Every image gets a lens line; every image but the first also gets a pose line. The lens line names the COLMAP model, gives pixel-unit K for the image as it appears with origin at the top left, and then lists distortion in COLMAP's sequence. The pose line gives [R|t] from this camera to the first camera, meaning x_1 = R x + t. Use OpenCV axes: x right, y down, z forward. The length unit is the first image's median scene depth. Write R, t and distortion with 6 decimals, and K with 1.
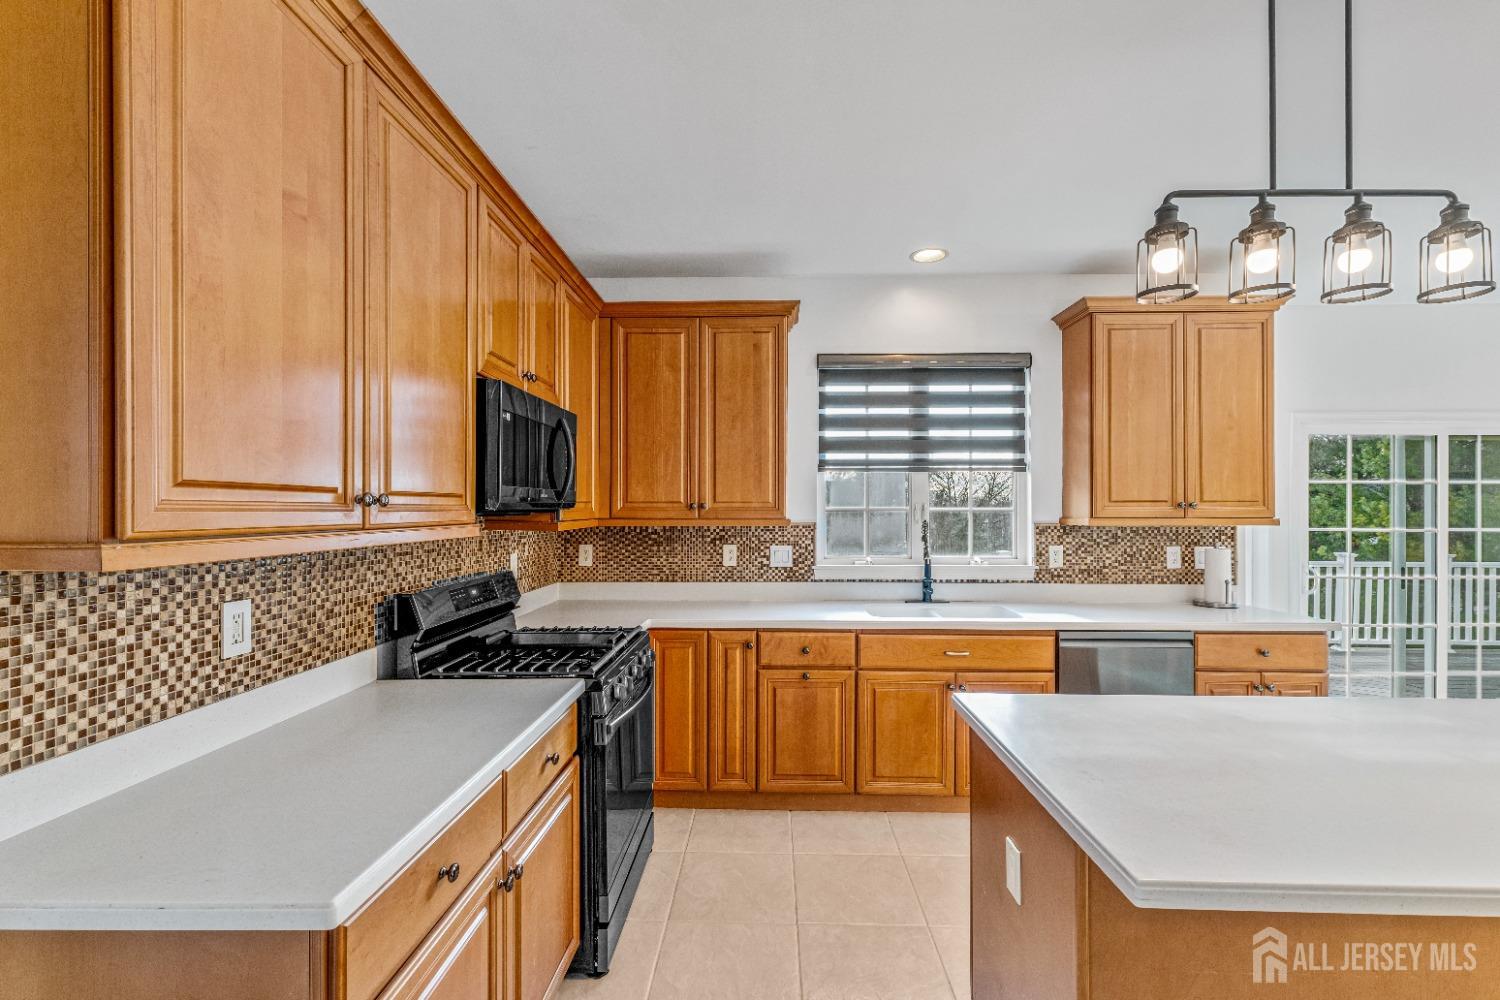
lens RADIAL K [[638.2, 0, 750.3], [0, 638.2, 508.7], [0, 0, 1]] dist [0.003398, -0.000137]
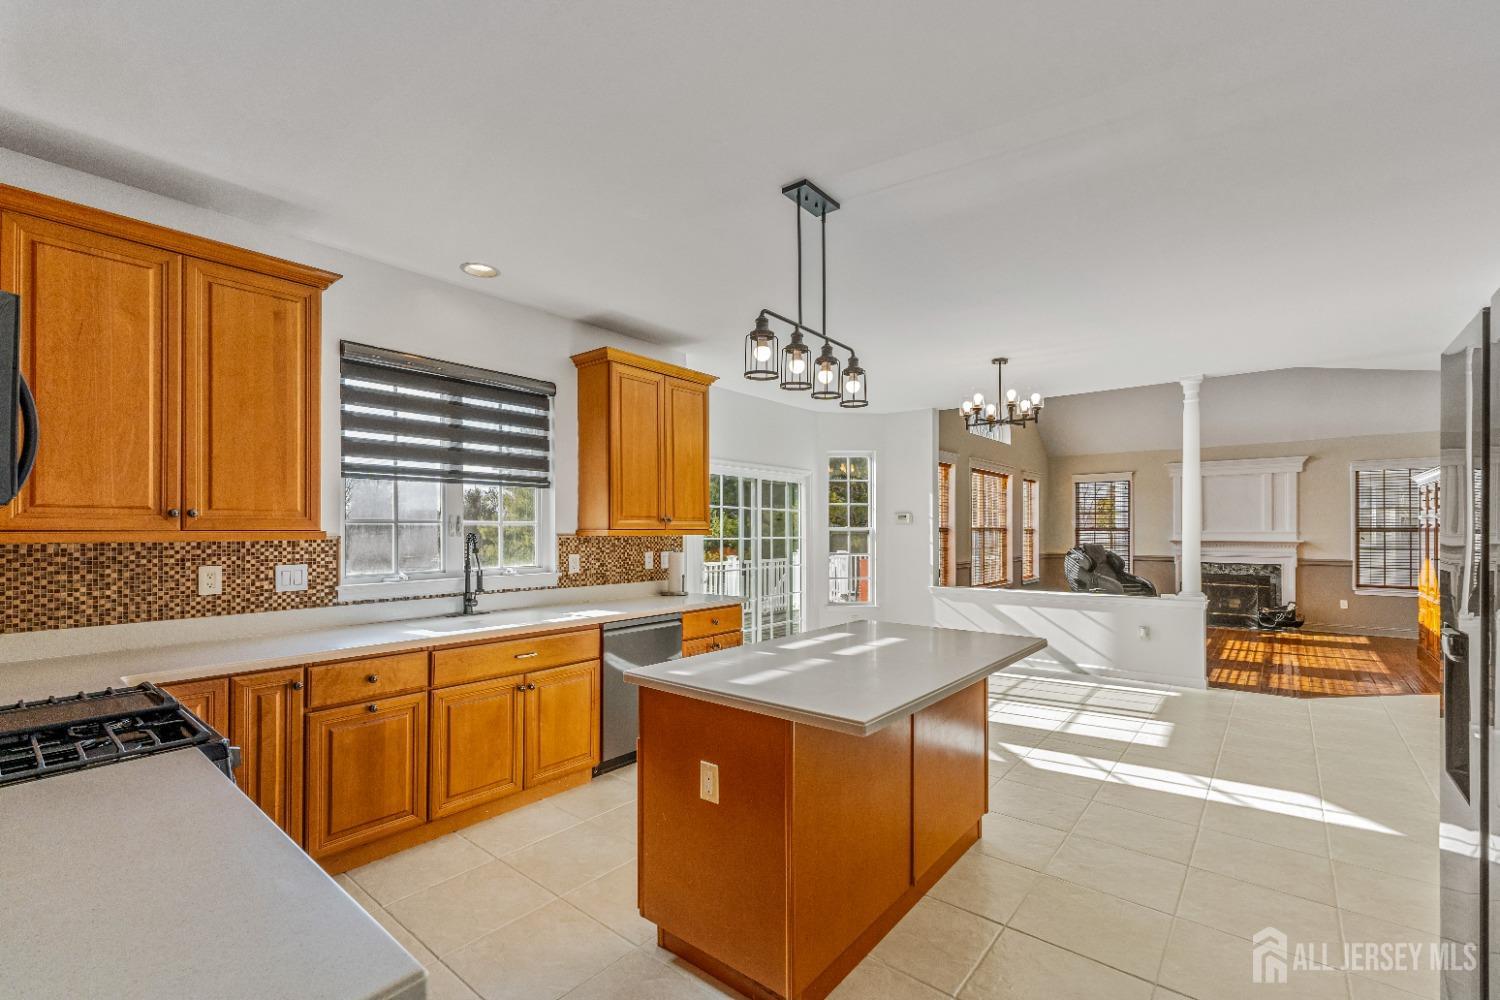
lens RADIAL K [[648.9, 0, 741.2], [0, 648.9, 525.4], [0, 0, 1]] dist [0.000312, -0.000169]
pose [[0.616972, 0.005526, 0.786966, -0.267697], [-0.001136, 0.999981, -0.006131, 0.013029], [-0.786984, 0.002889, 0.616966, 0.041634]]
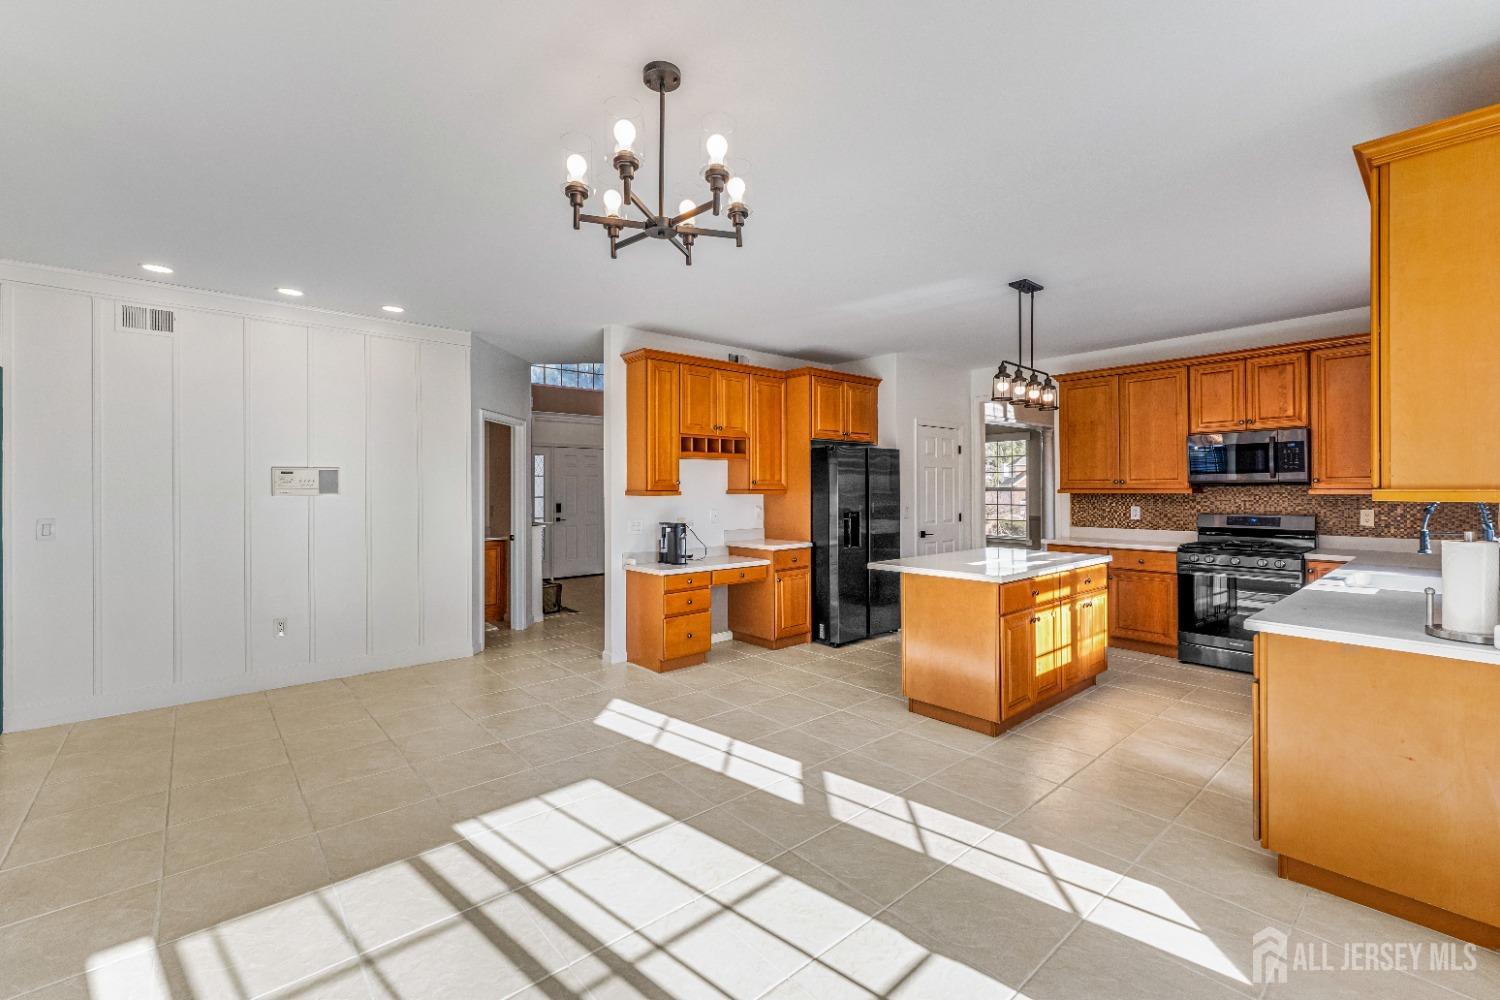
lens RADIAL K [[634.1, 0, 753.2], [0, 634.1, 488.5], [0, 0, 1]] dist [0.004386, 0.000189]
pose [[-0.728740, 0.002824, -0.684785, 1.622208], [0.006458, 0.999975, -0.002748, 0.011049], [0.684761, -0.006425, -0.728740, 0.982698]]
